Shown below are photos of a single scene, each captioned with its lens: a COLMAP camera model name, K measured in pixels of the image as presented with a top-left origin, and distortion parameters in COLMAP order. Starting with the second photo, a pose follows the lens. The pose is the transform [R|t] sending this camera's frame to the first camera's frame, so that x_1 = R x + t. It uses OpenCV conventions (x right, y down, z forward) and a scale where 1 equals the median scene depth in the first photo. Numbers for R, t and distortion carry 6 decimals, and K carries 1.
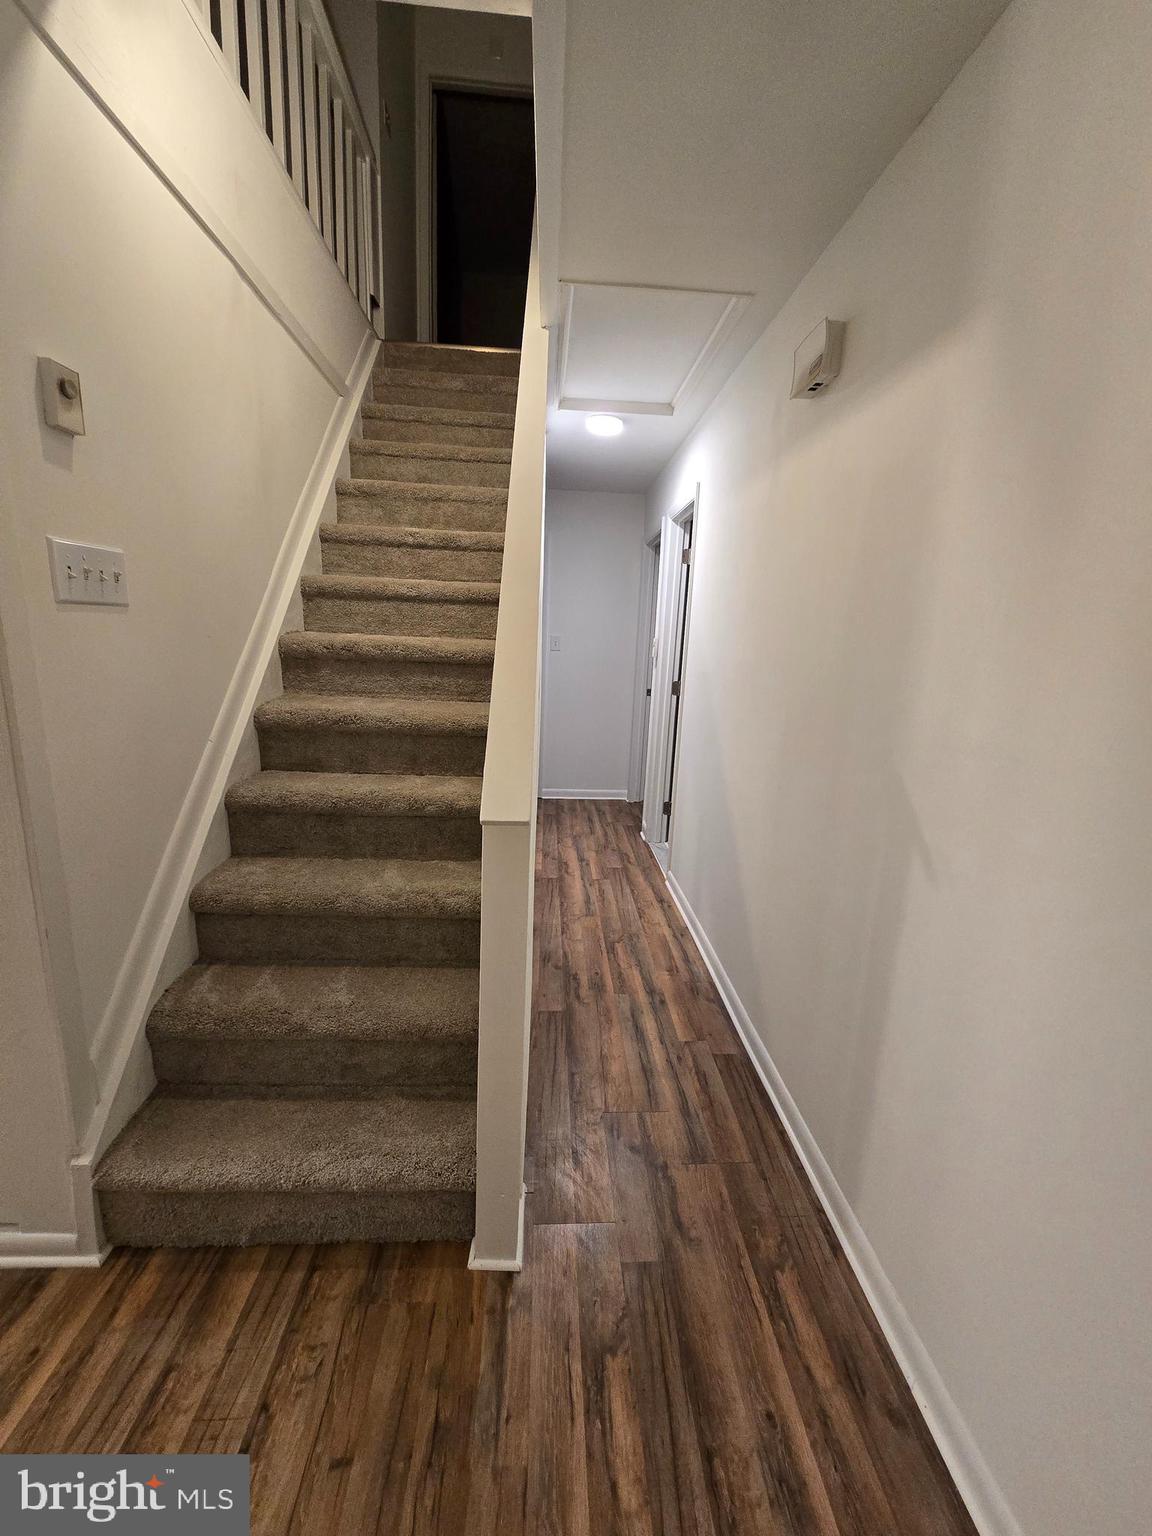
lens RADIAL K [[627.6, 0, 584.9], [0, 627.6, 766.7], [0, 0, 1]] dist [-0.003296, 0.000672]
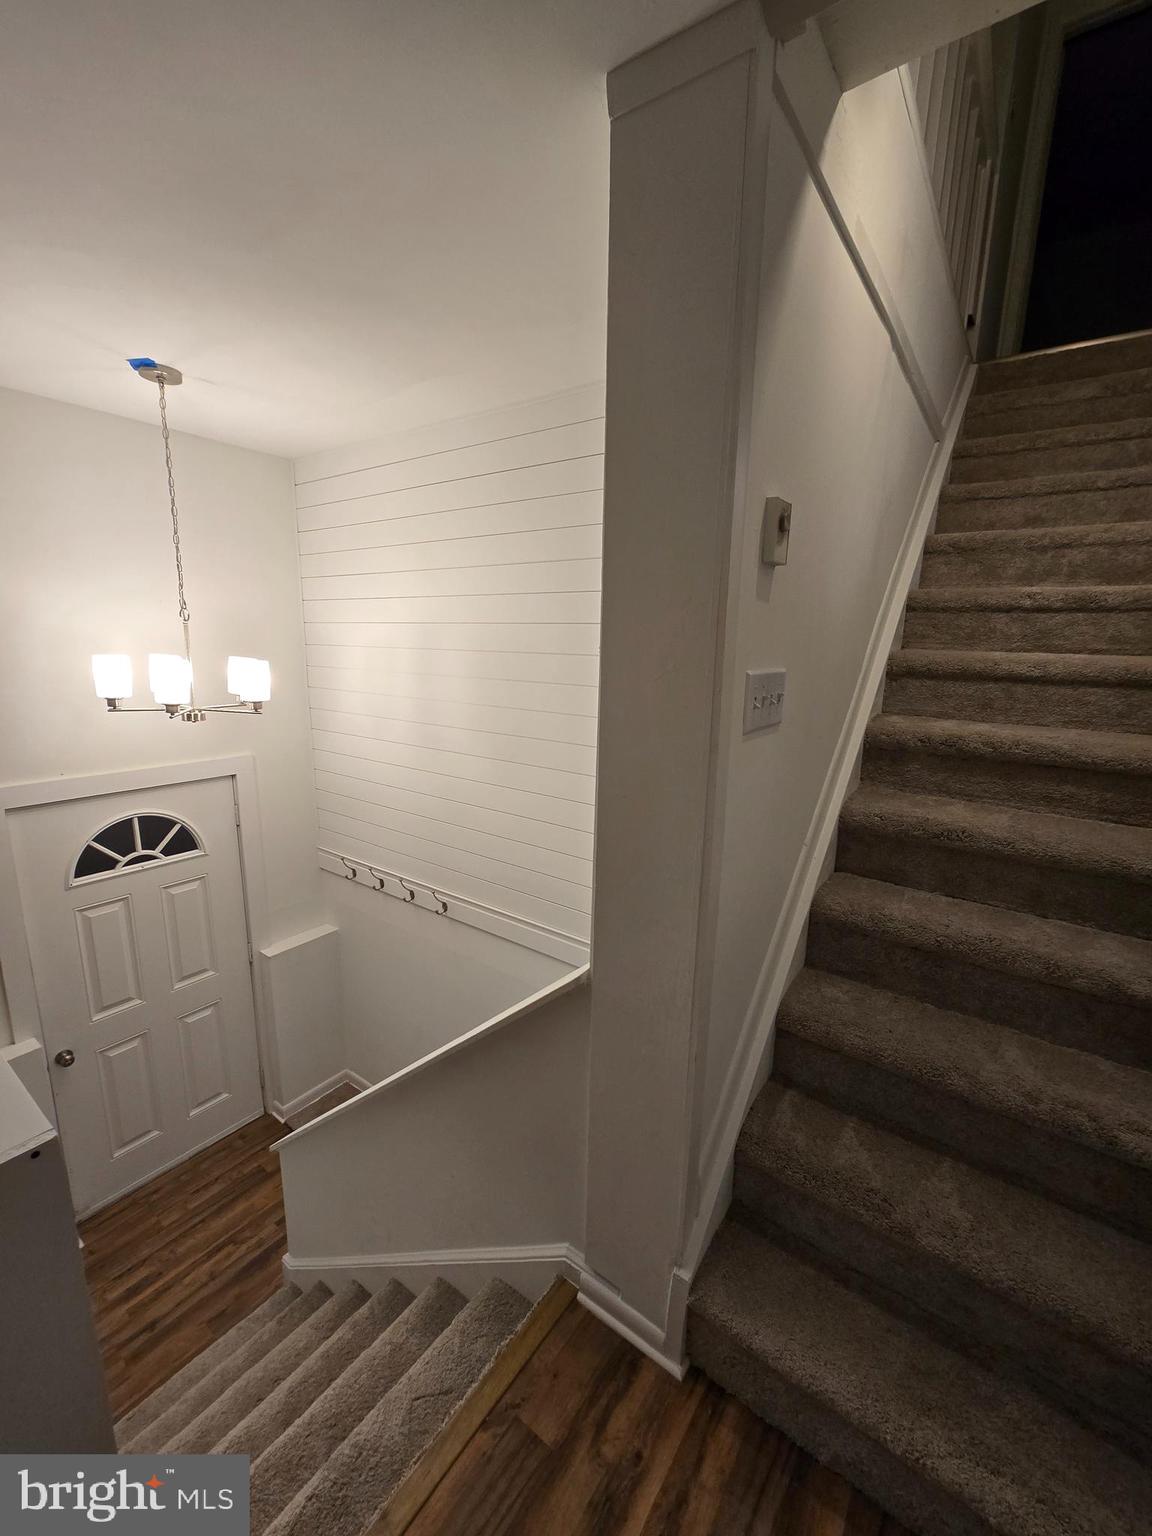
lens RADIAL K [[627.6, 0, 584.9], [0, 627.6, 766.7], [0, 0, 1]] dist [-0.003296, 0.000672]
pose [[0.775688, 0.100123, -0.623124, -0.260411], [-0.119598, 0.992765, 0.010637, -0.122307], [0.619681, 0.066274, 0.782051, 0.037476]]
